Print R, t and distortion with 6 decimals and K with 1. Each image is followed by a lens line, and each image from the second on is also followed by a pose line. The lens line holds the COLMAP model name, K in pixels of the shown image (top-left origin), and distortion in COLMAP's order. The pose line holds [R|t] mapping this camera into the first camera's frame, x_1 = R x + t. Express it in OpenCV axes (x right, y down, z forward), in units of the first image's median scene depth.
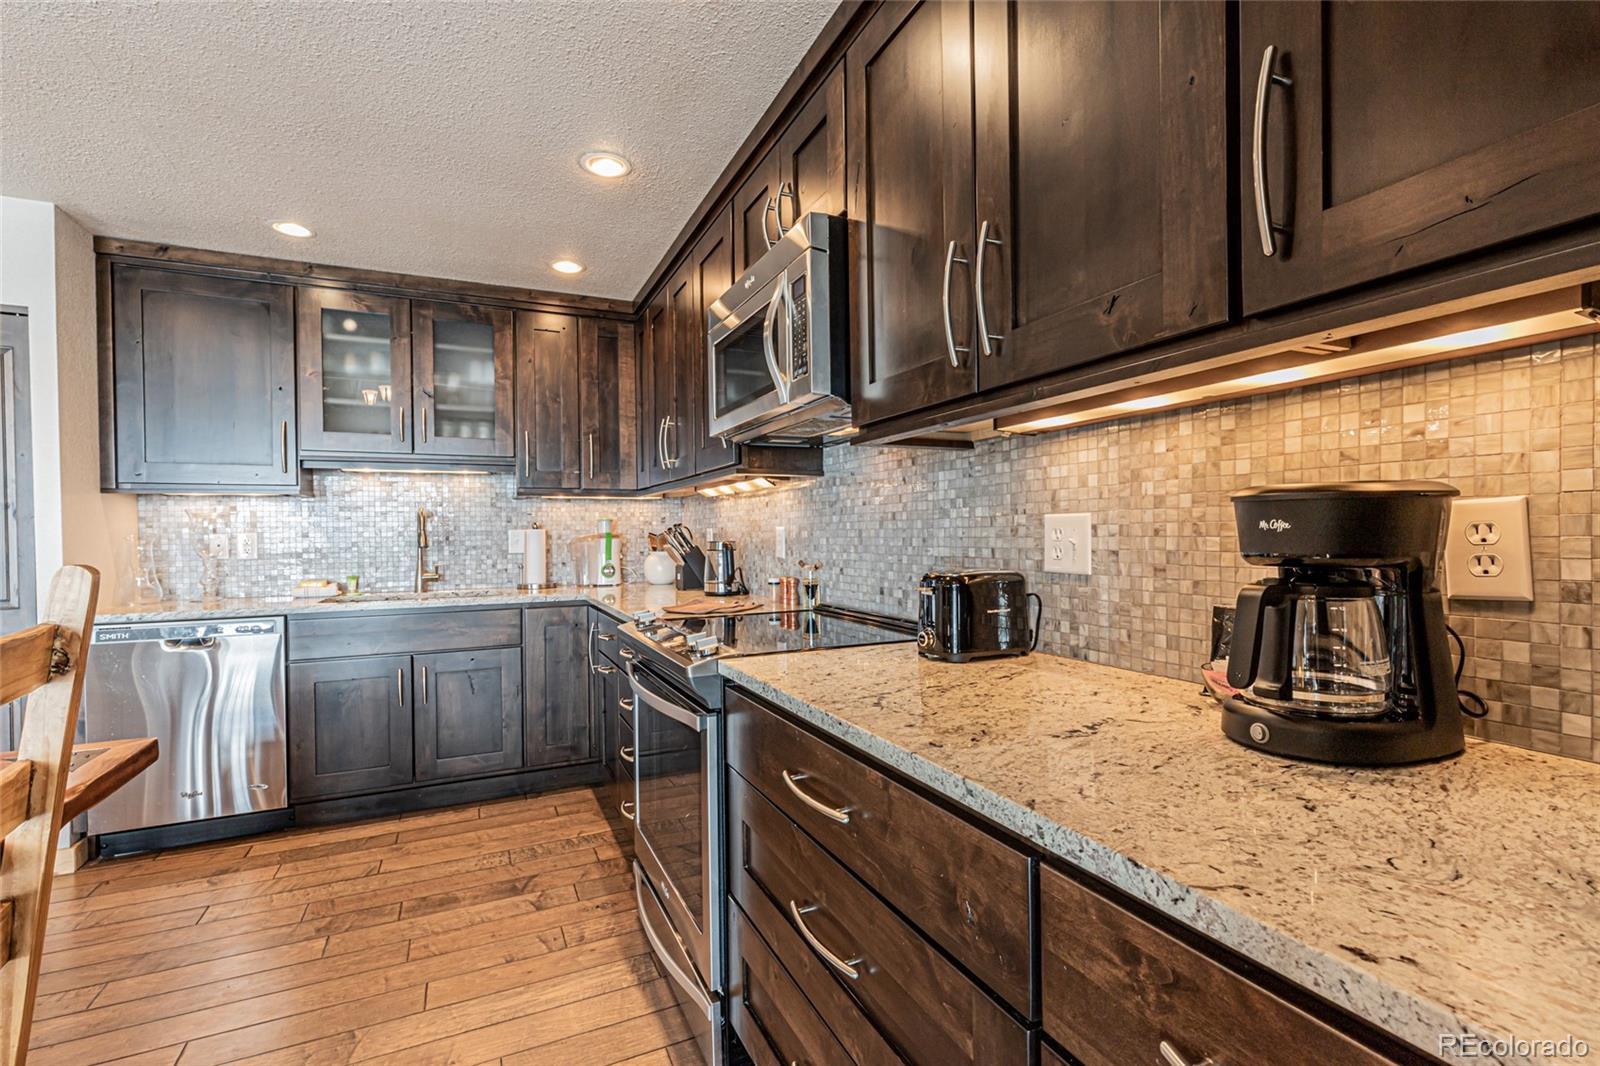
lens RADIAL K [[711.4, 0, 793.6], [0, 711.4, 536.8], [0, 0, 1]] dist [0.007014, -0.000367]
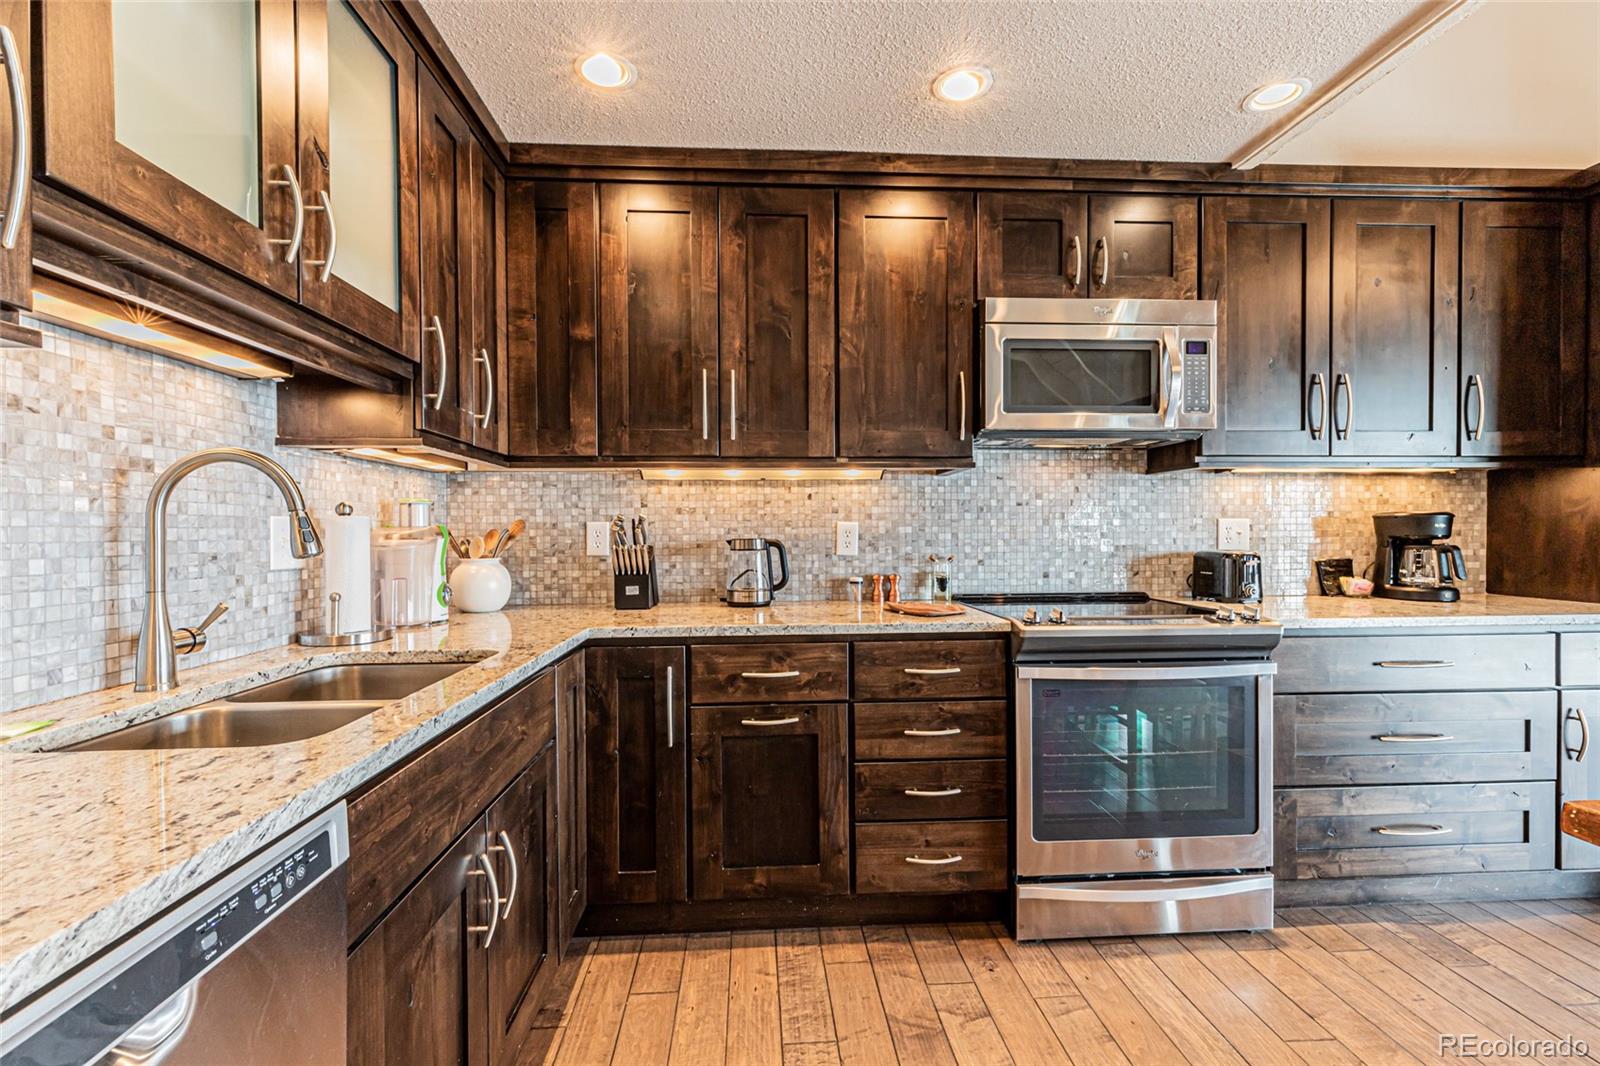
lens RADIAL K [[711.4, 0, 793.6], [0, 711.4, 536.8], [0, 0, 1]] dist [0.007014, -0.000367]
pose [[0.358133, 0.001334, 0.933670, -1.241325], [0.004826, 0.999983, -0.003280, 0.010999], [-0.933658, 0.005680, 0.358121, 0.992188]]
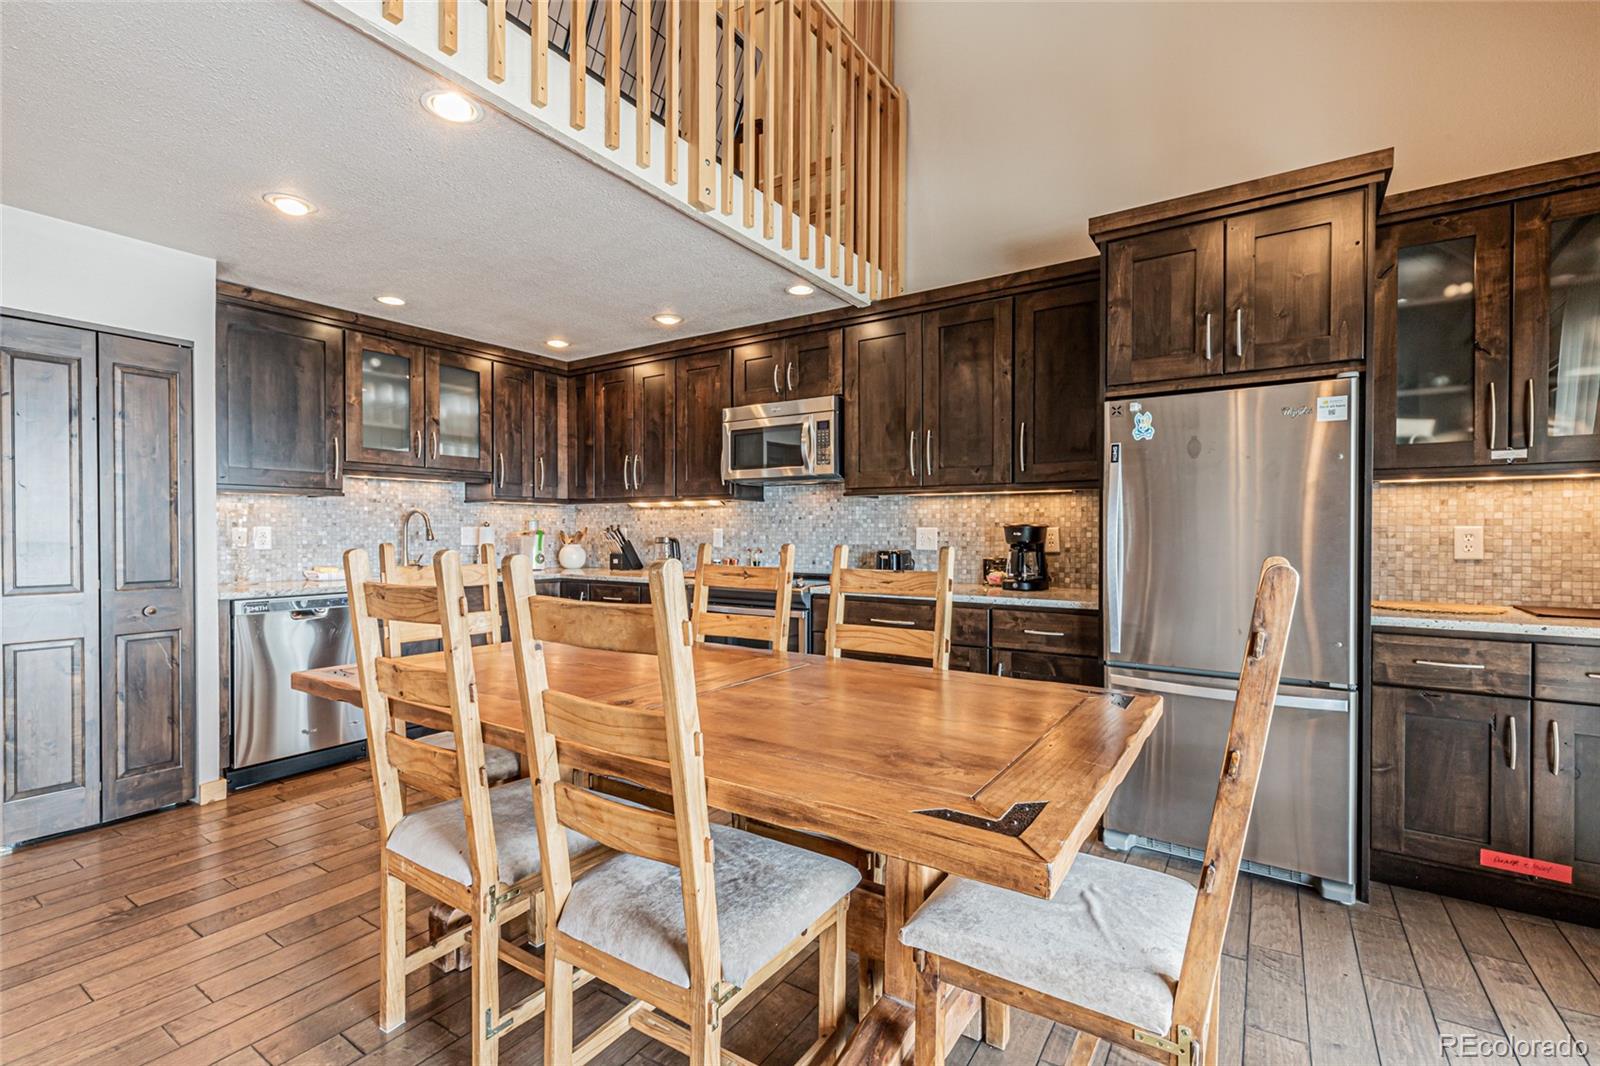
lens RADIAL K [[711.4, 0, 793.6], [0, 711.4, 536.8], [0, 0, 1]] dist [0.007014, -0.000367]
pose [[0.853173, 0.009124, 0.521548, -1.003976], [-0.009792, 0.999951, -0.001476, 0.007583], [-0.521536, -0.003848, 0.853221, -0.708898]]
